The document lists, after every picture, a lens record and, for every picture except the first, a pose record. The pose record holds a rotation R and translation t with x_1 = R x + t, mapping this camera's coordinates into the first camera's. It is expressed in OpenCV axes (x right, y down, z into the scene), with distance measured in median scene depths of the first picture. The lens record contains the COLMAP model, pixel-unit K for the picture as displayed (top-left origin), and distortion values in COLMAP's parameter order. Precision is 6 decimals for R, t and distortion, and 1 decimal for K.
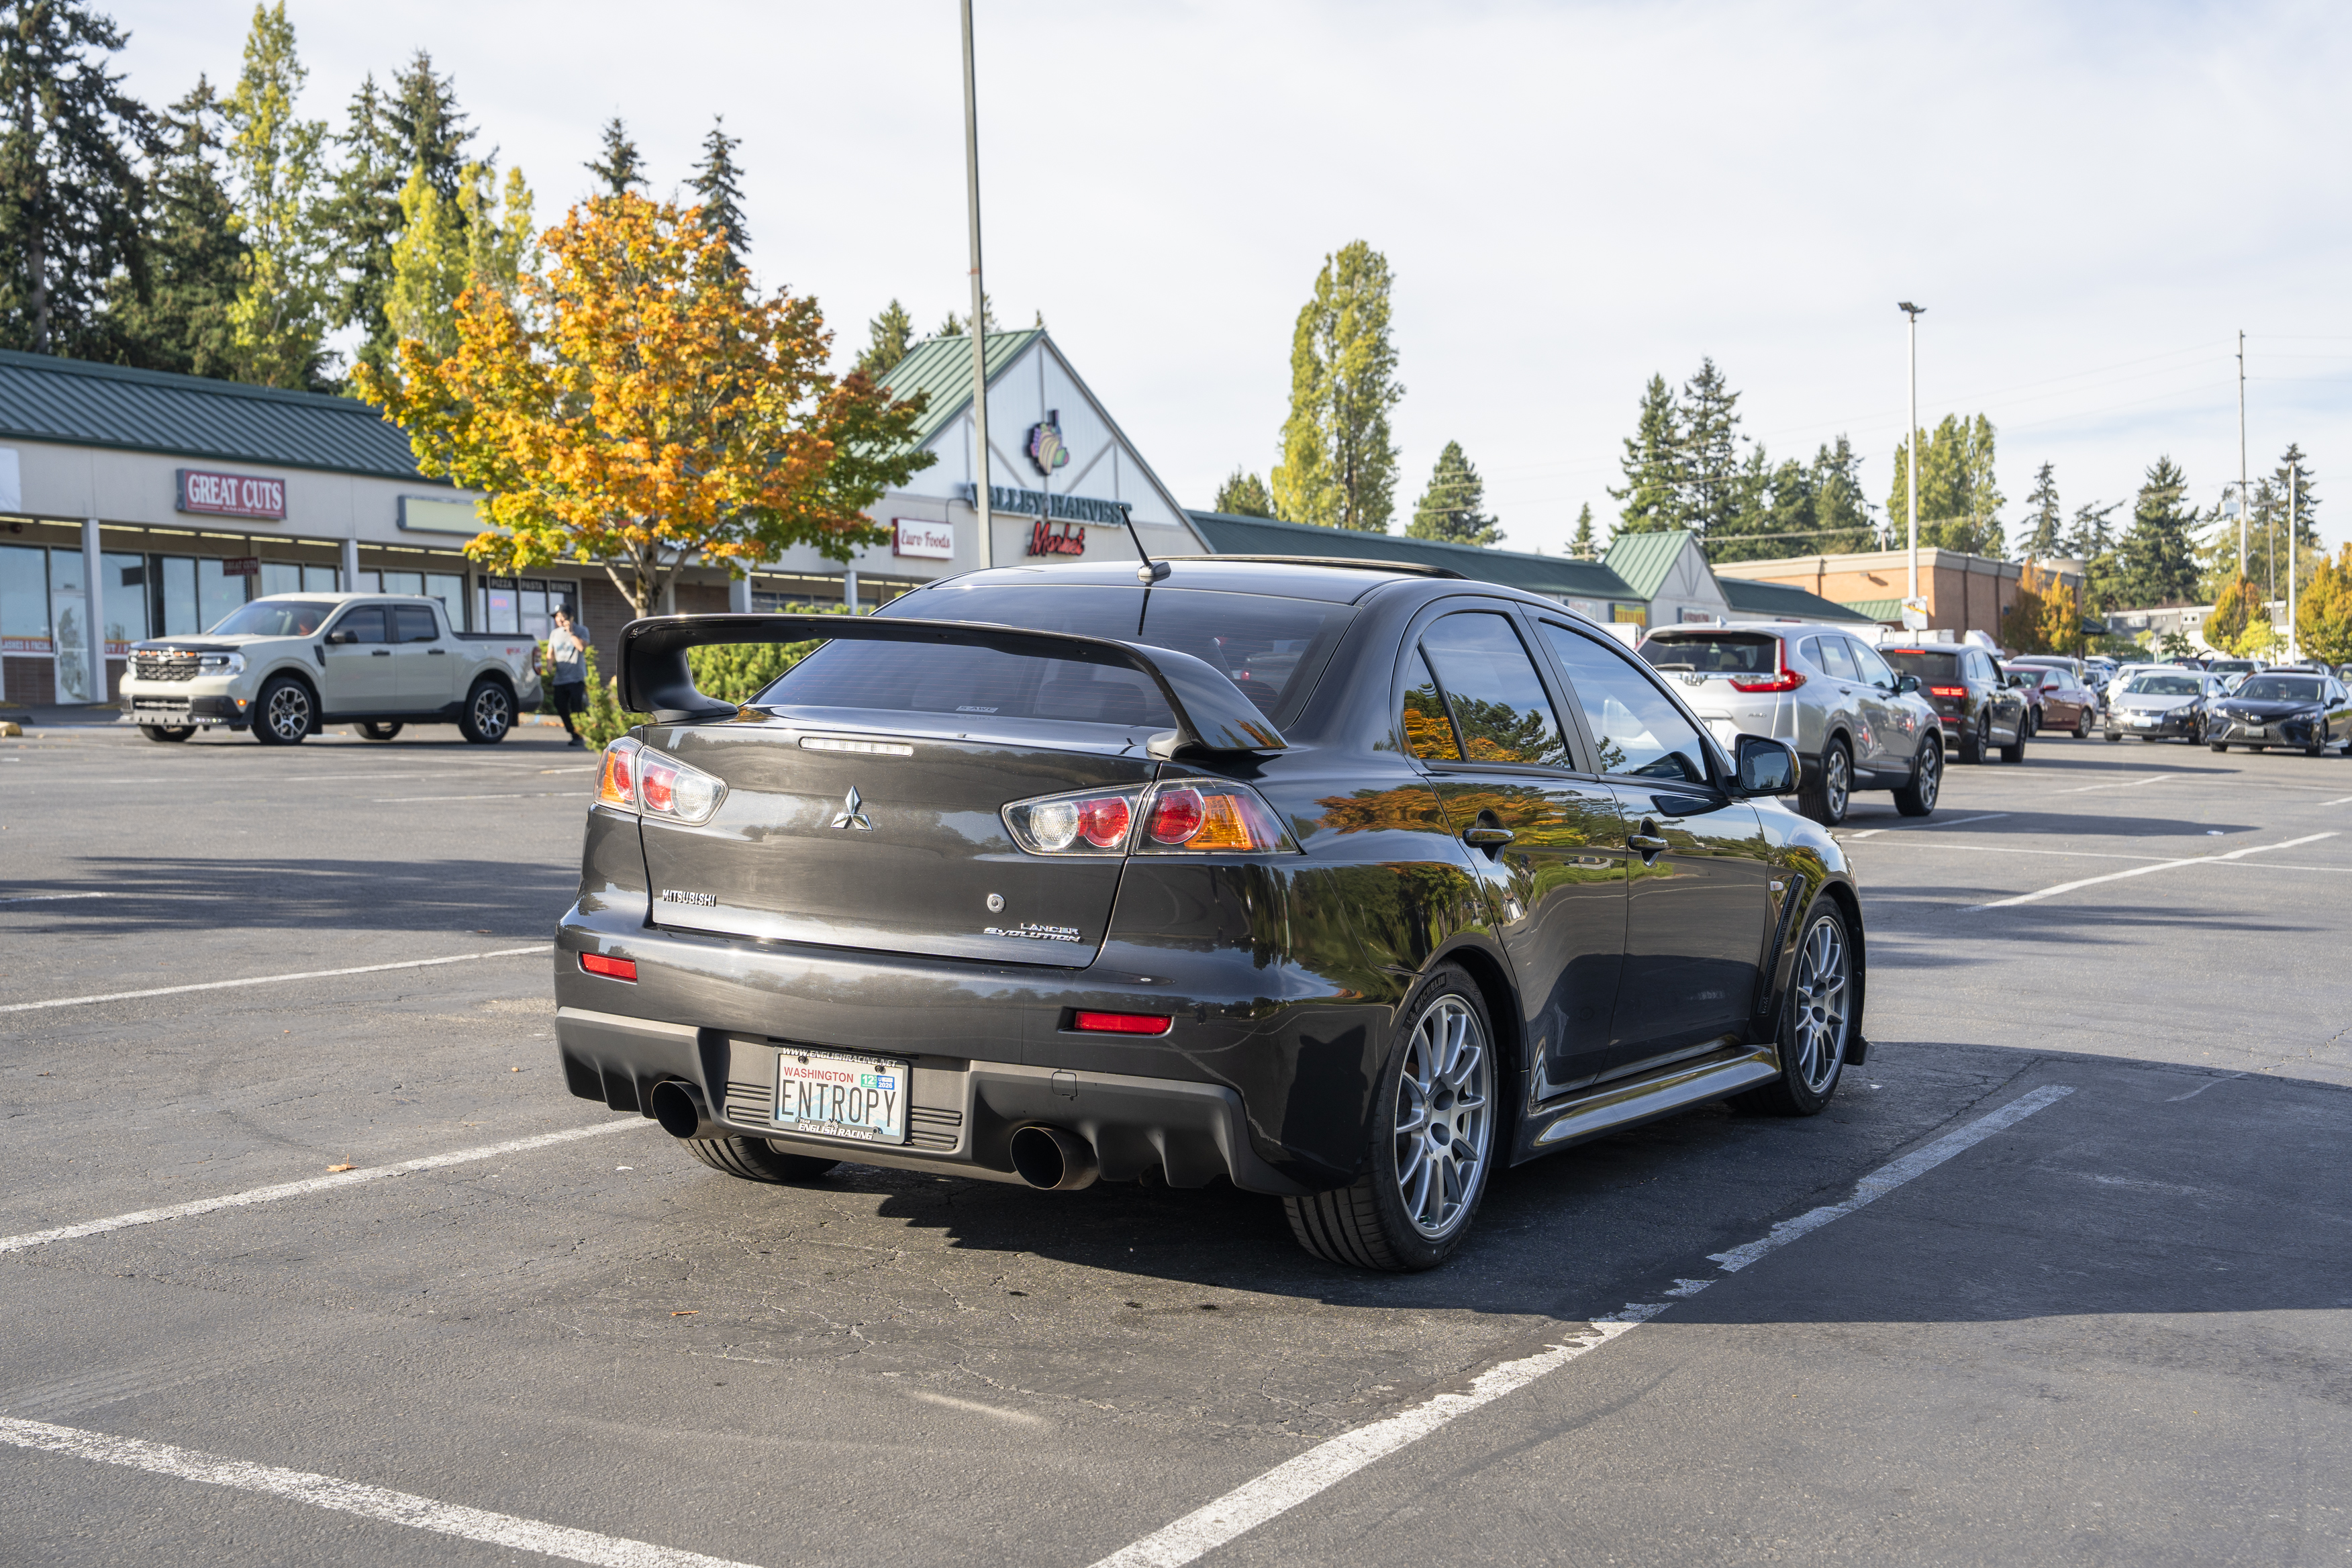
lens RADIAL K [[3087.0, 0, 1176.0], [0, 3087.0, 784.0], [0, 0, 1]] dist [0.096976, 0.178369]
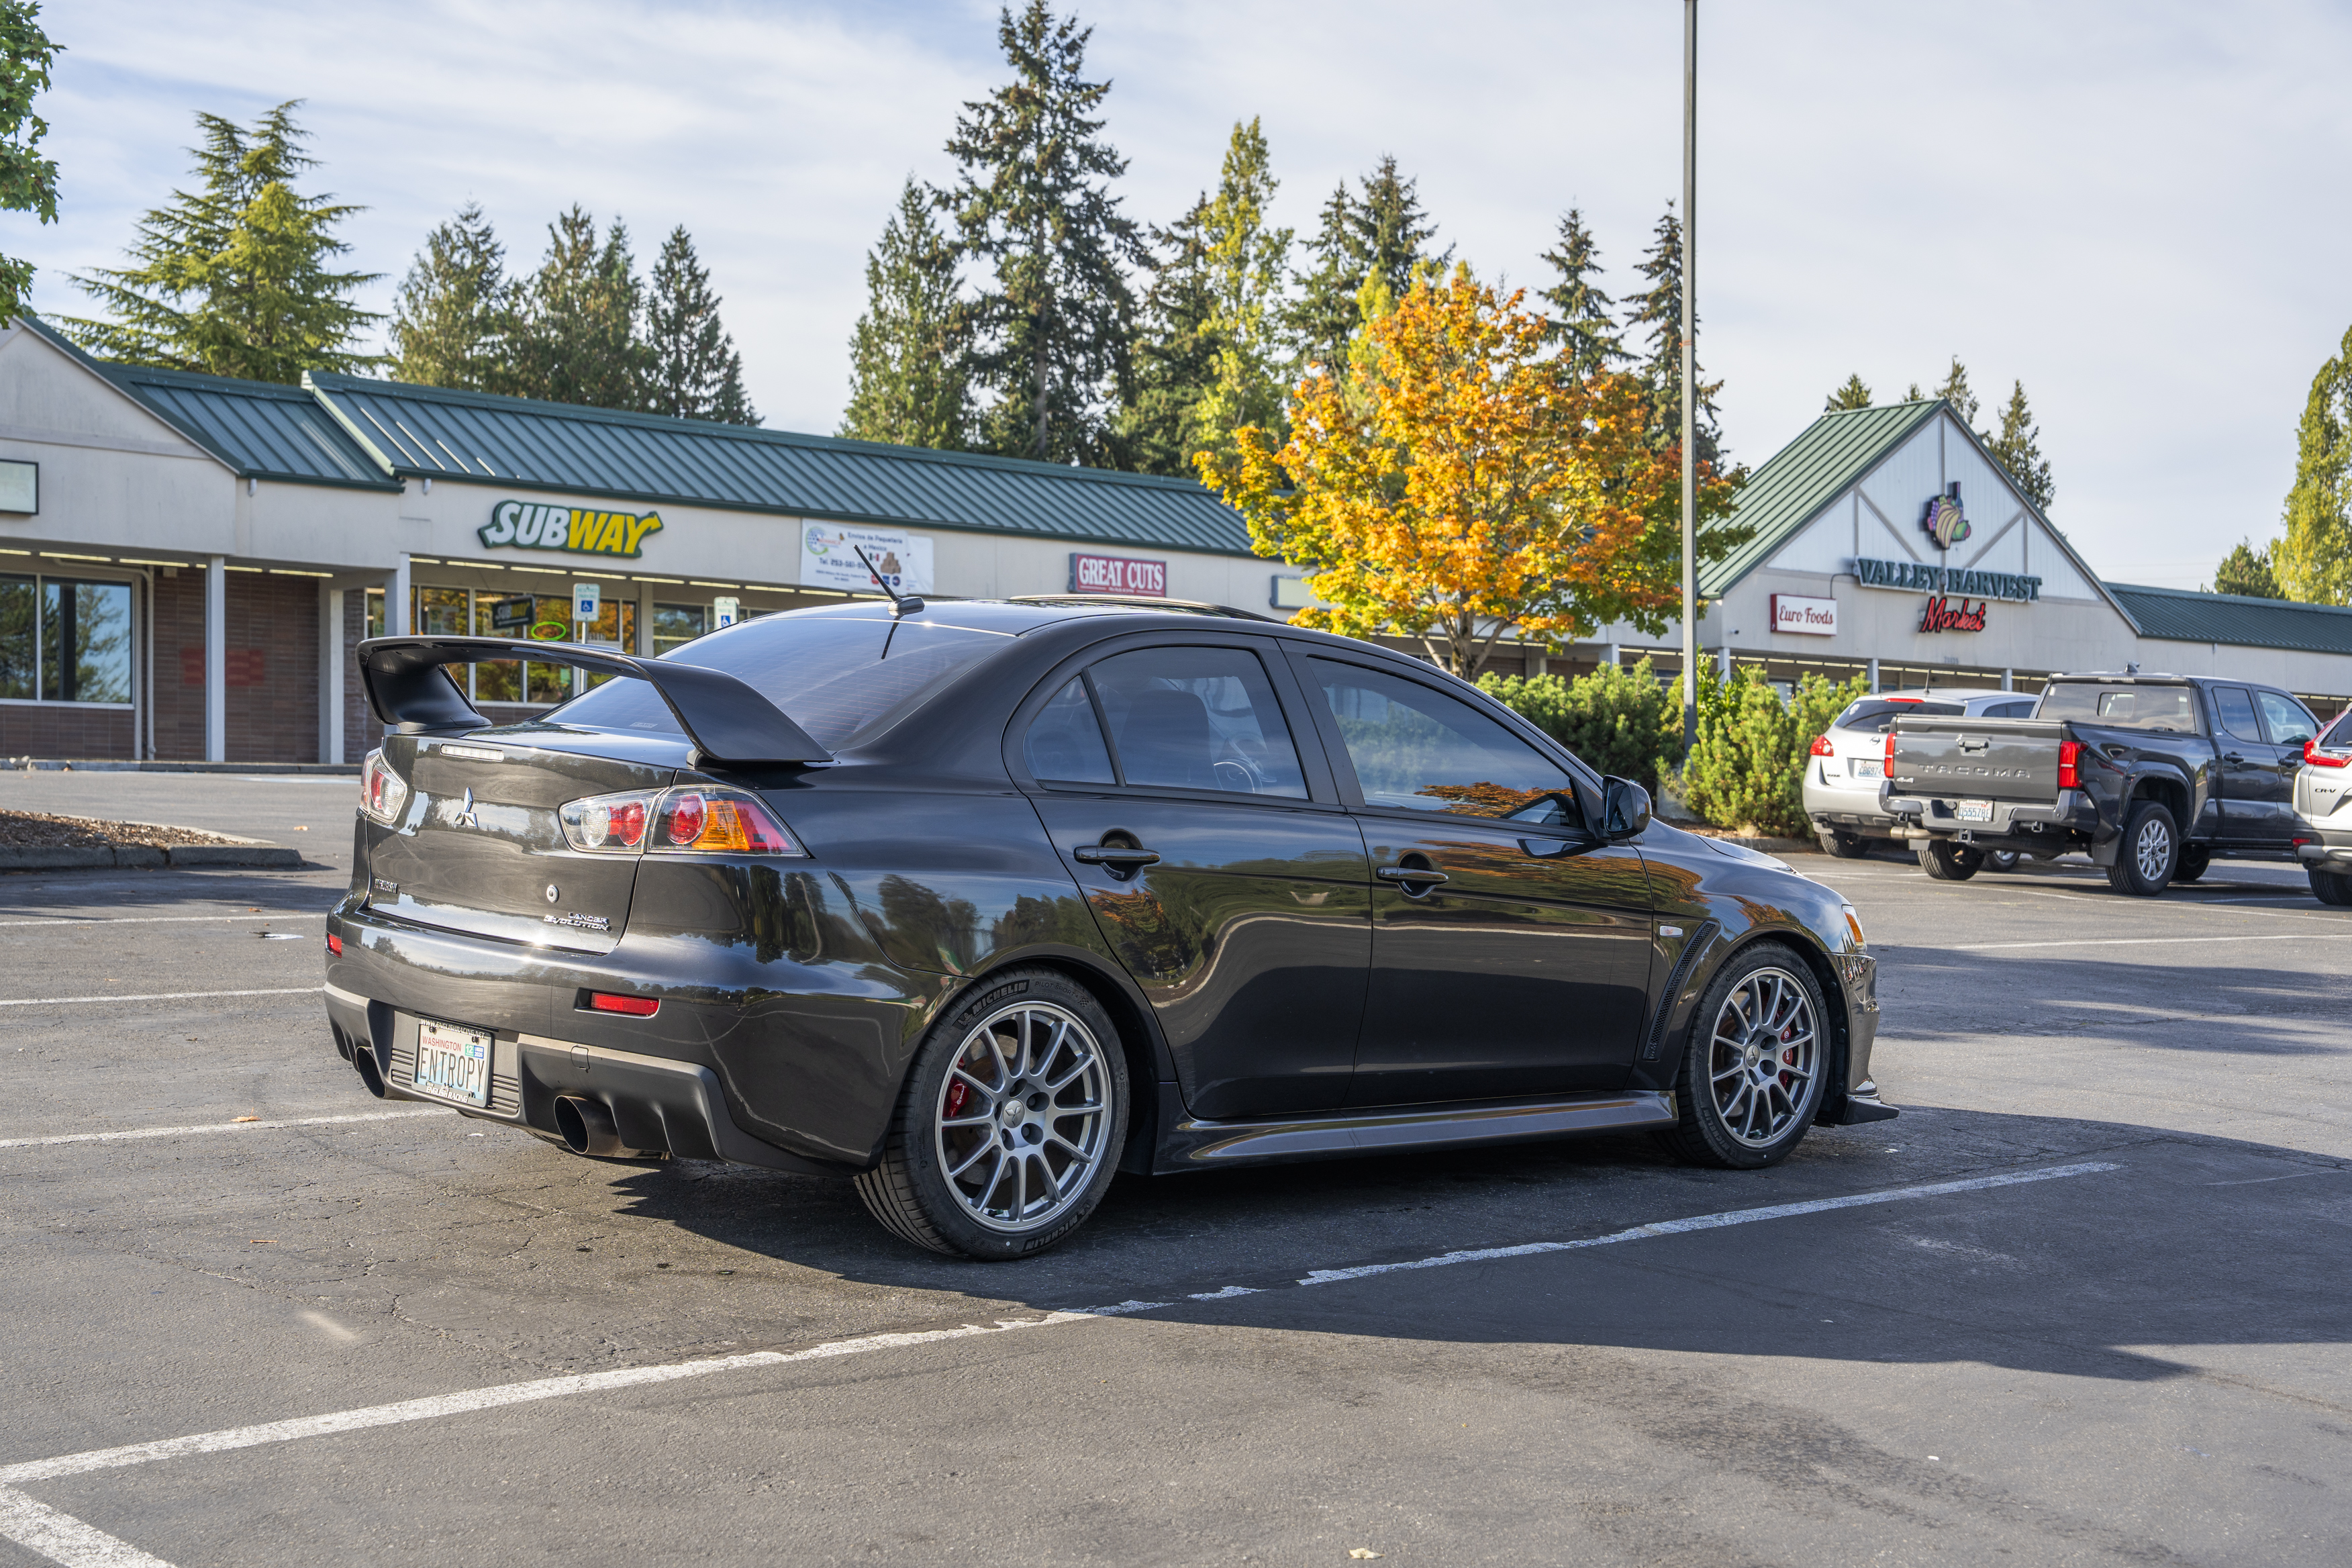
lens RADIAL K [[3087.0, 0, 1176.0], [0, 3087.0, 784.0], [0, 0, 1]] dist [0.096976, 0.178369]
pose [[0.939491, 0.018098, -0.342096, 0.055433], [-0.027434, 0.999371, -0.022471, 0.001879], [0.341474, 0.030496, 0.939396, 0.002745]]
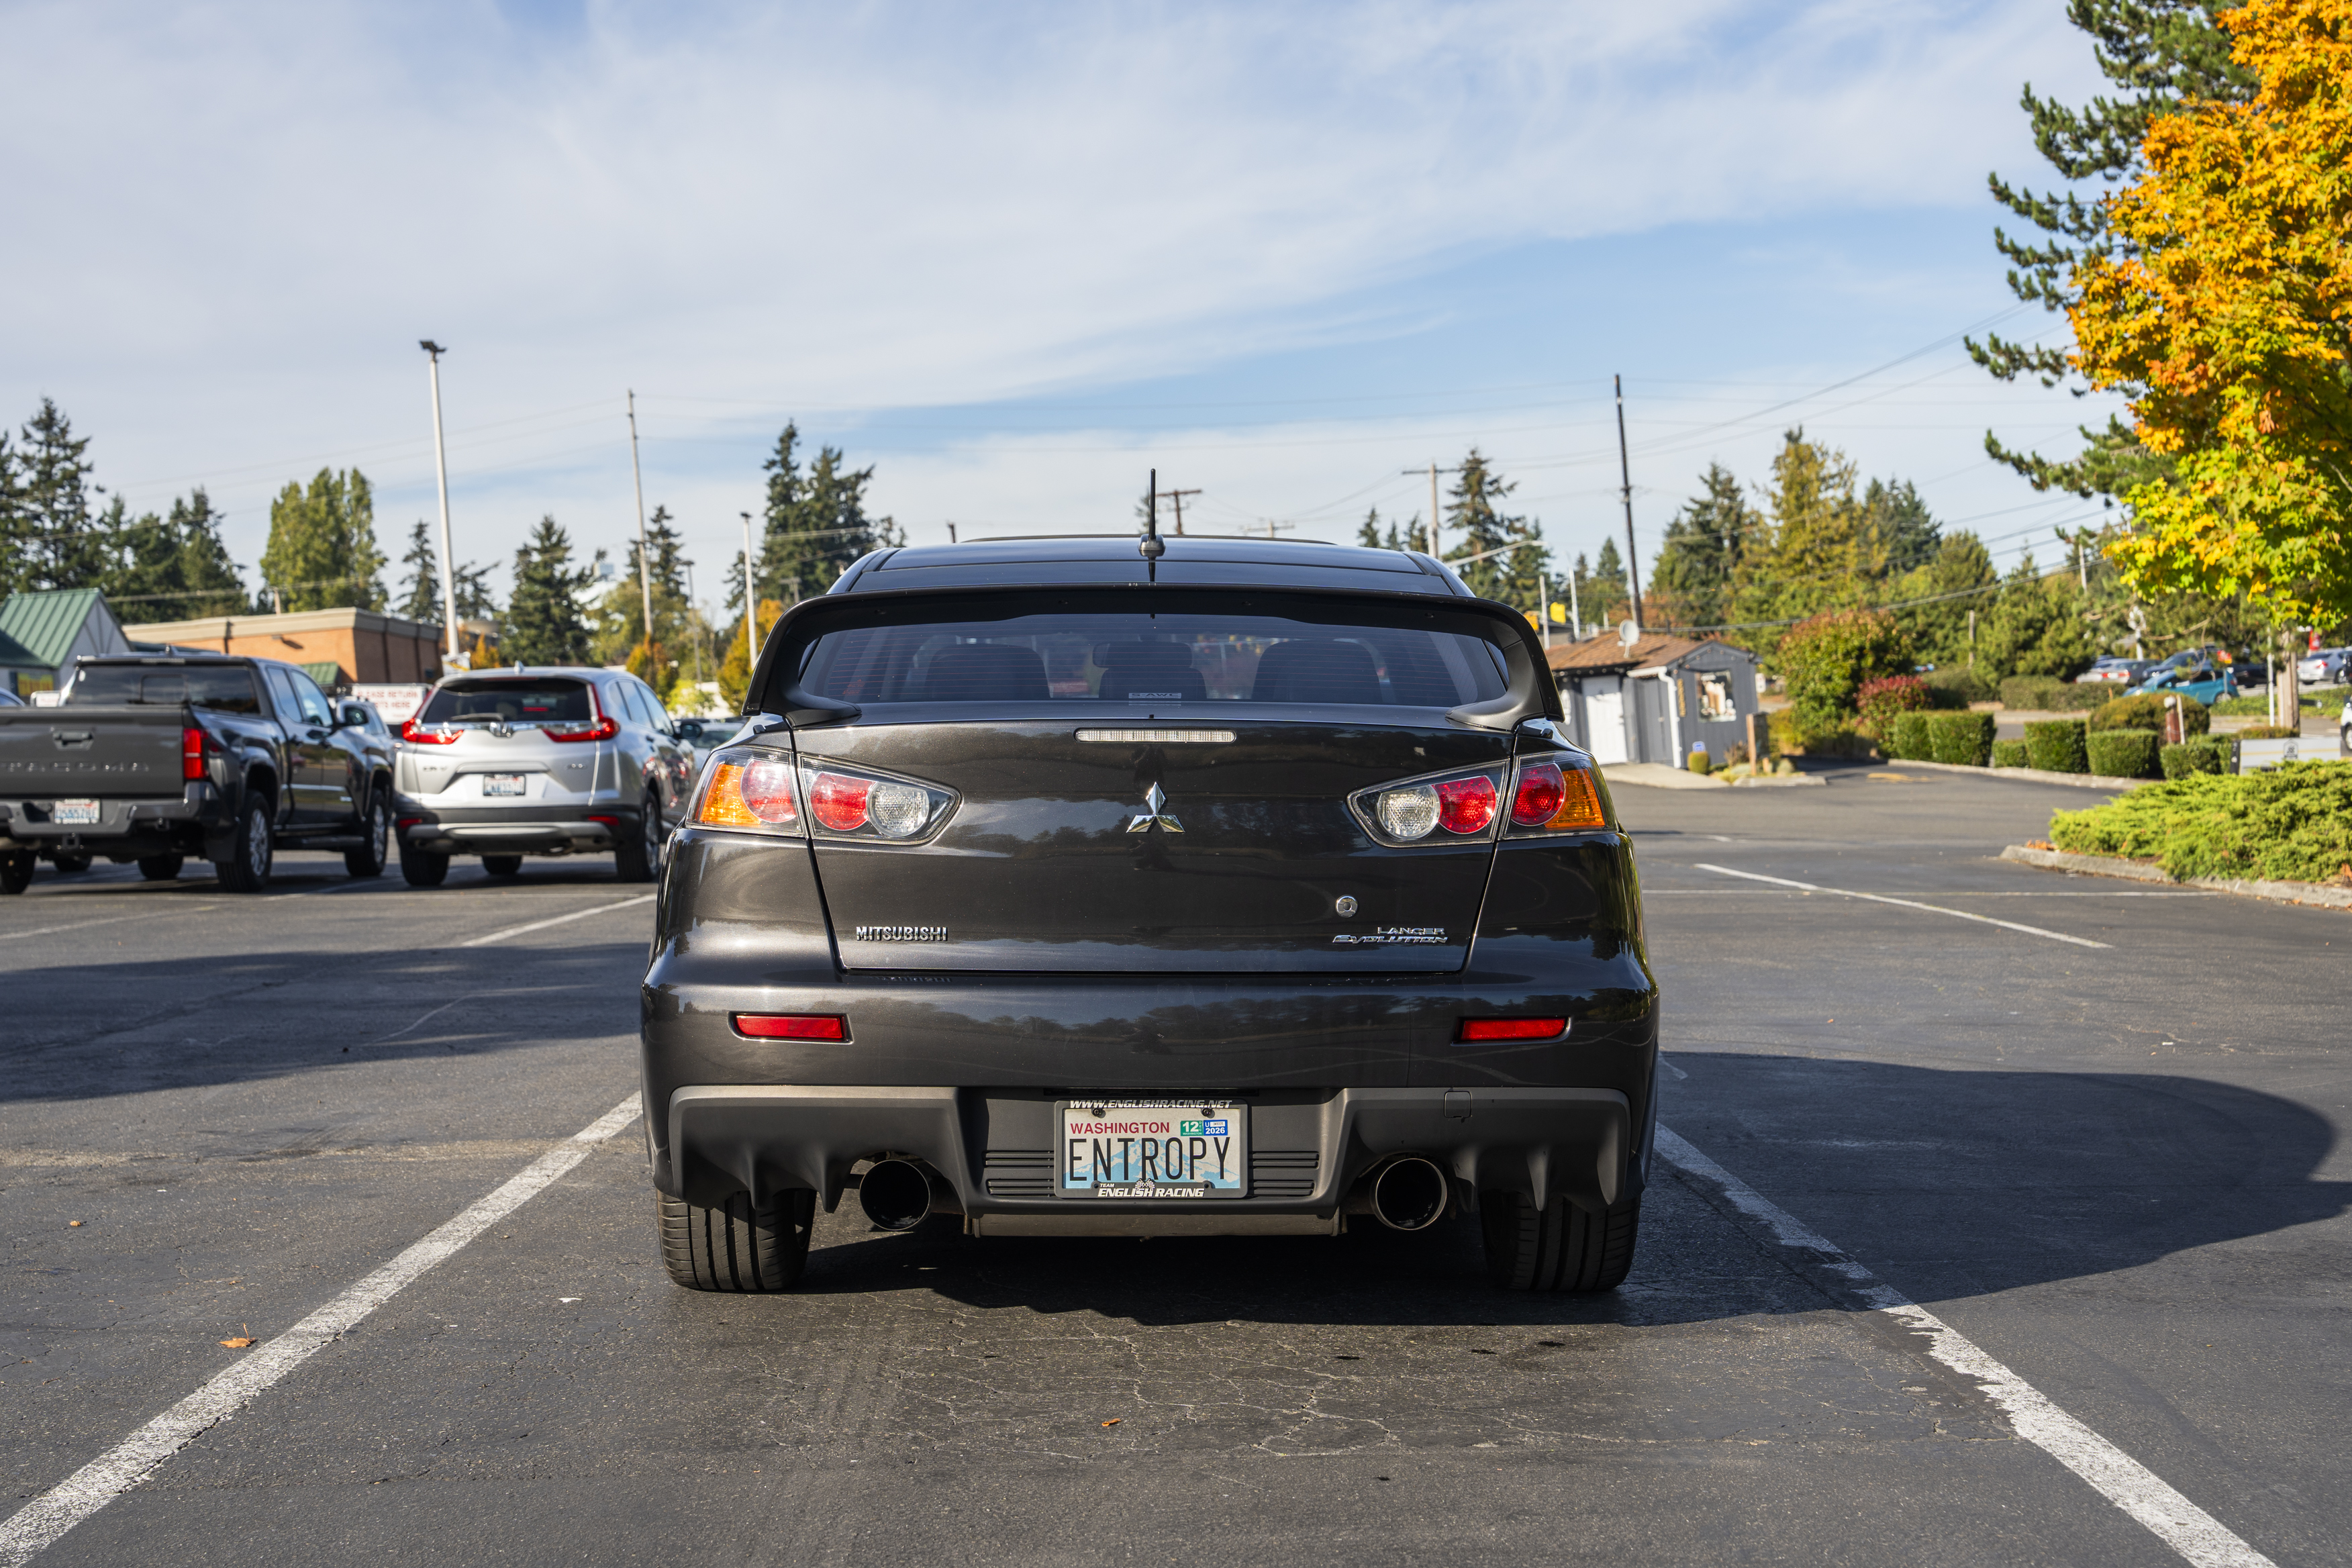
lens RADIAL K [[3263.0, 0, 1176.0], [0, 3263.0, 784.0], [0, 0, 1]] dist [0.170237, 0.013320]
pose [[0.860766, -0.040710, 0.507370, -0.058424], [0.053655, 0.998500, -0.010909, 0.001209], [-0.506165, 0.036613, 0.861659, 0.023991]]
